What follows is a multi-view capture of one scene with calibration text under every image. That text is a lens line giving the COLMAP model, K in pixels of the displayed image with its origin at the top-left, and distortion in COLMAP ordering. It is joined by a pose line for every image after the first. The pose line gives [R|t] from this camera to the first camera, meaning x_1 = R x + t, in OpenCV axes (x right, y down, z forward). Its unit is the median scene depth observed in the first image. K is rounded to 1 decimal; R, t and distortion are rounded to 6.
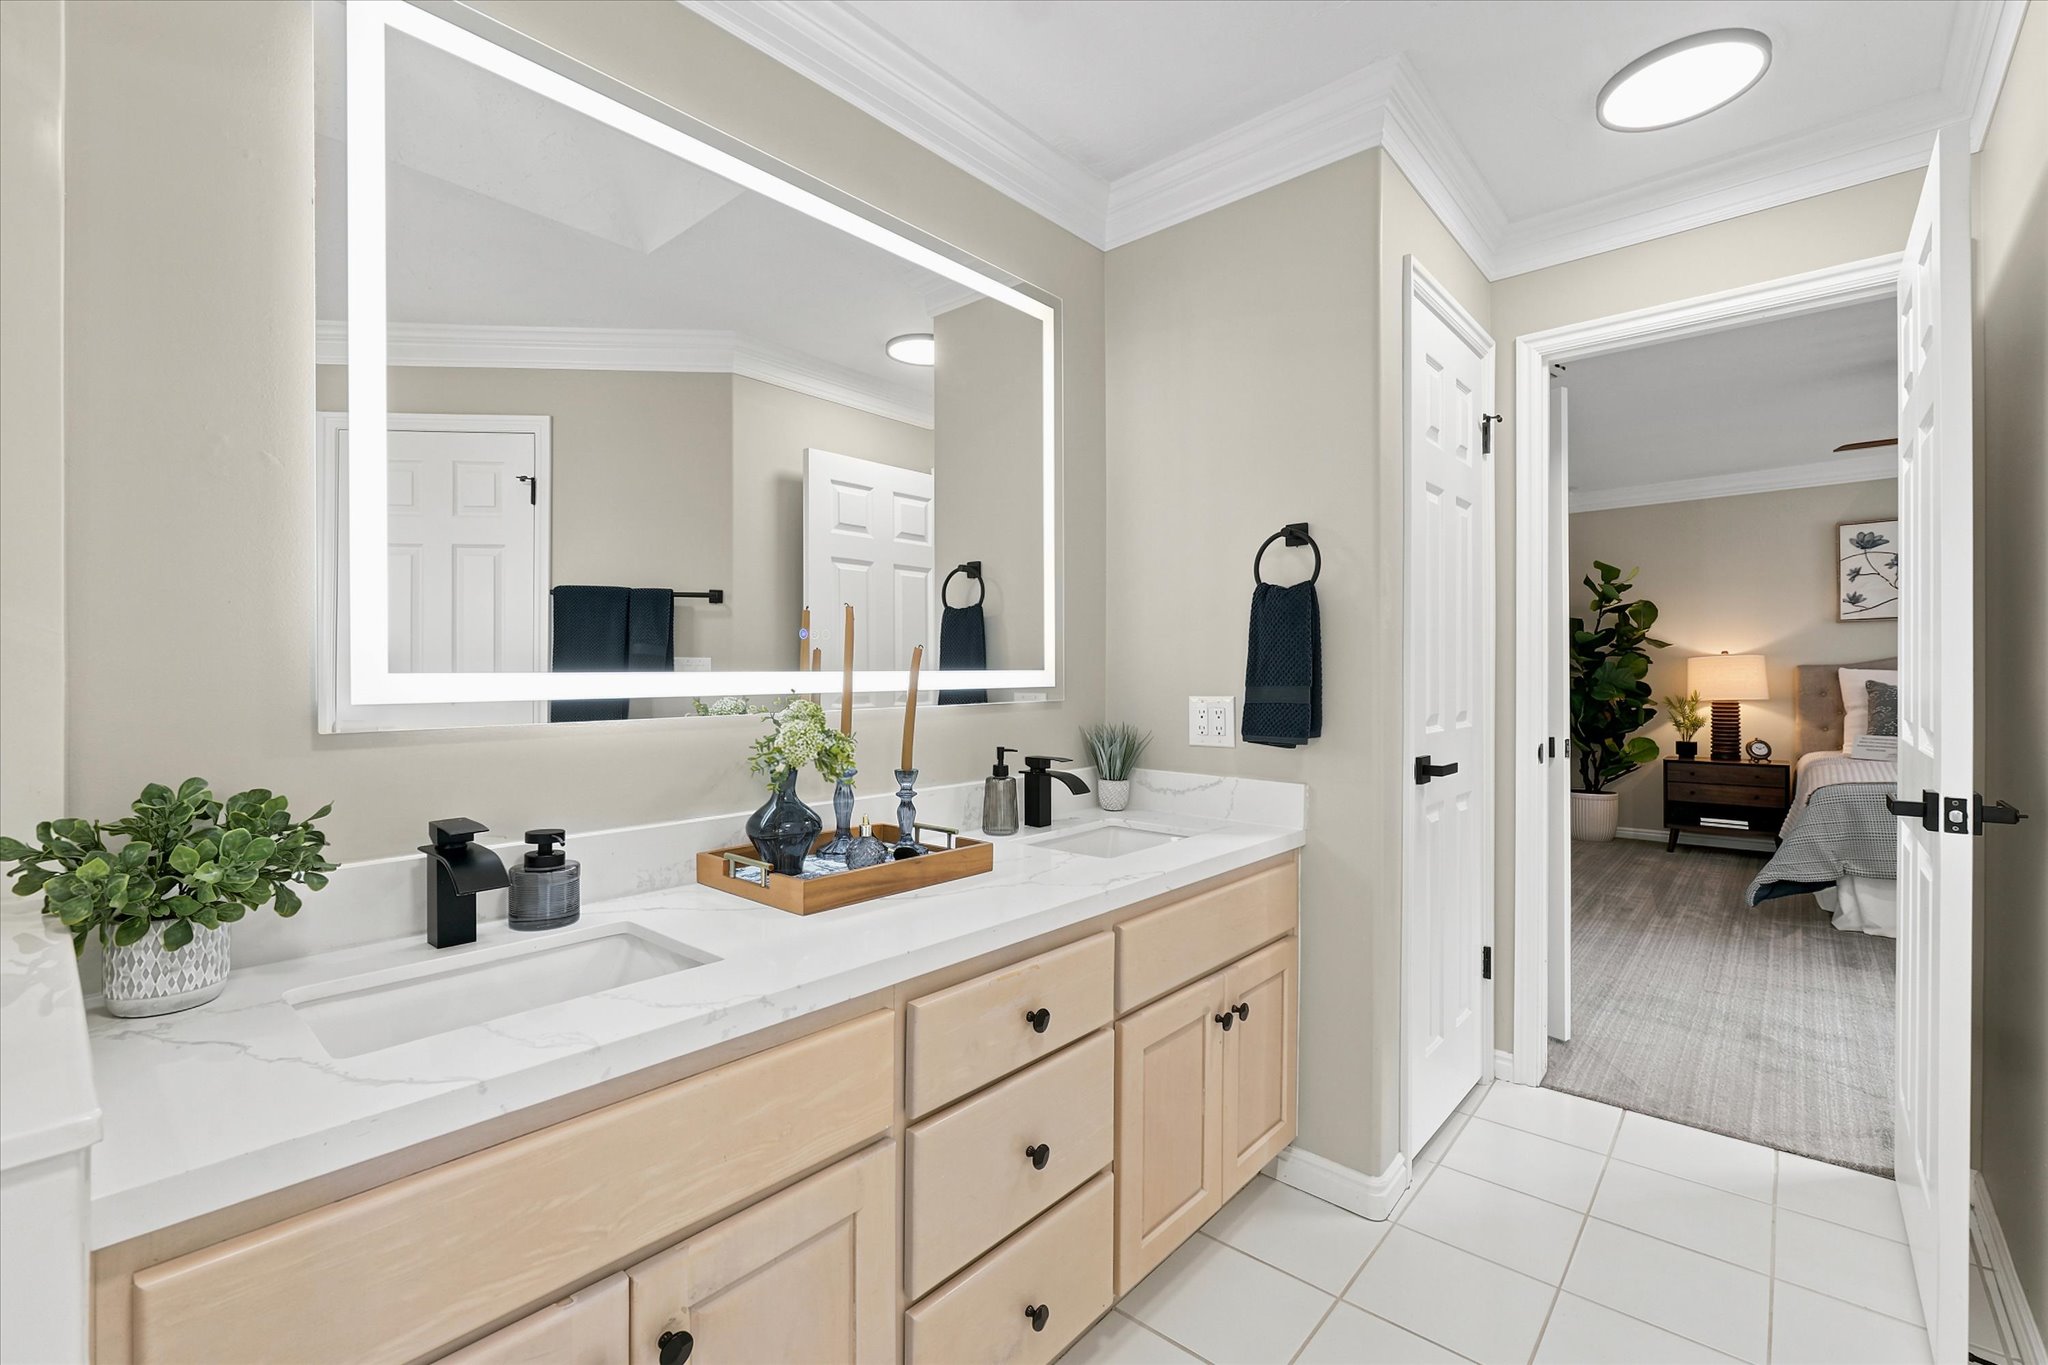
lens RADIAL K [[894.1, 0, 994.1], [0, 894.1, 680.2], [0, 0, 1]] dist [-0.002360, -0.001008]
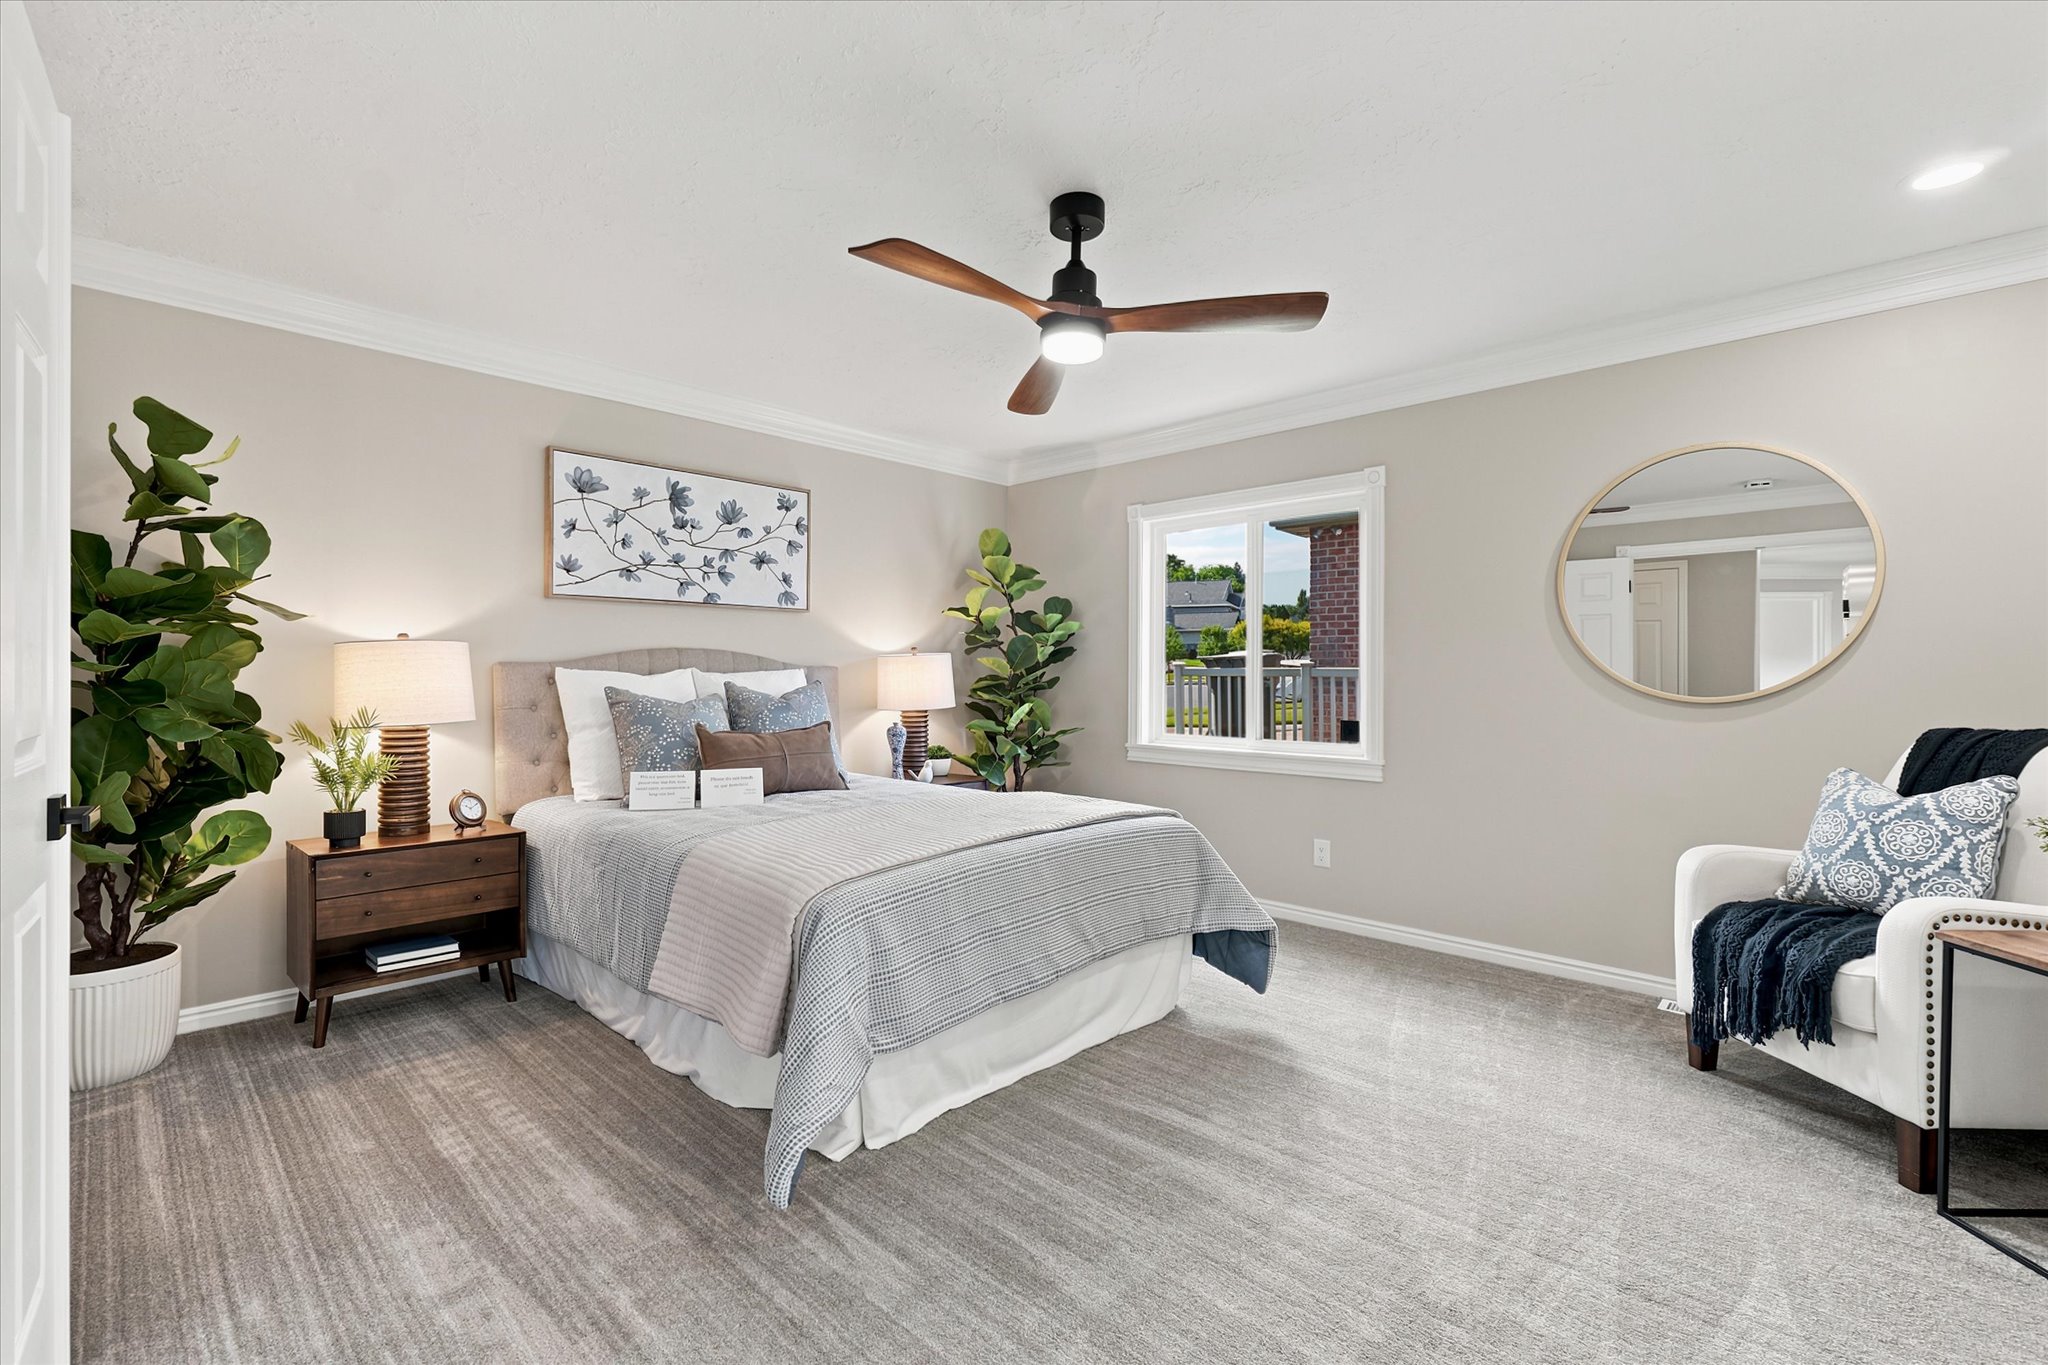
lens RADIAL K [[894.1, 0, 1029.1], [0, 894.1, 681.3], [0, 0, 1]] dist [-0.002360, -0.001008]
pose [[0.027429, -0.002892, 0.999620, 0.291240], [-0.004884, 0.999983, 0.003027, -0.007029], [-0.999612, -0.004965, 0.027414, 0.610136]]
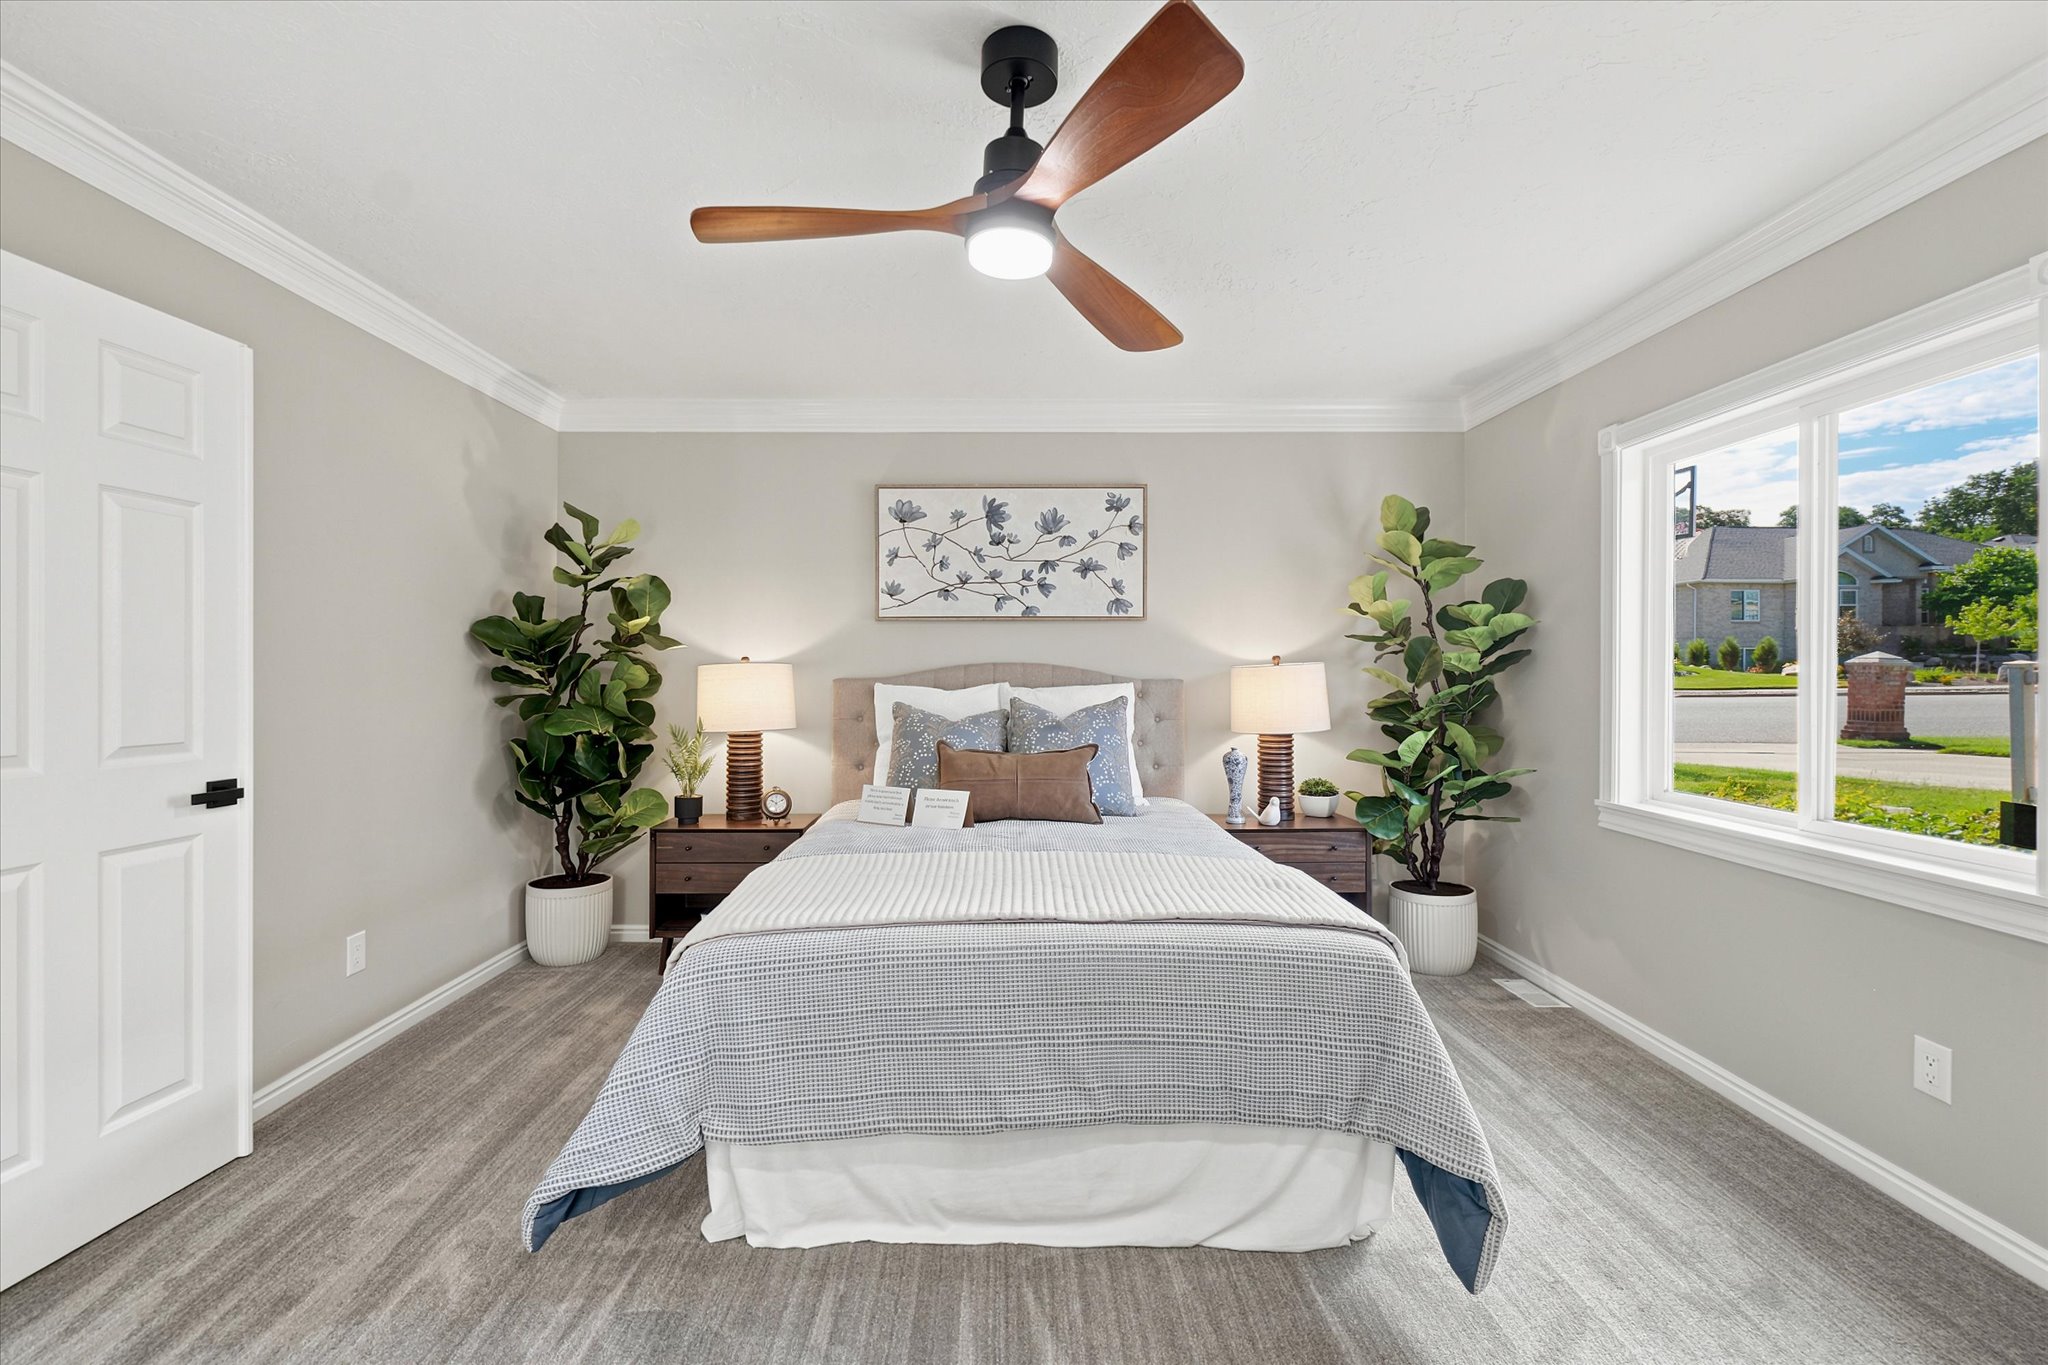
lens RADIAL K [[894.1, 0, 1007.6], [0, 894.1, 674.3], [0, 0, 1]] dist [-0.002360, -0.001008]
pose [[0.741018, 0.005003, 0.671466, 0.517310], [-0.006583, 0.999978, -0.000186, -0.020788], [-0.671452, -0.004282, 0.741035, 0.372074]]
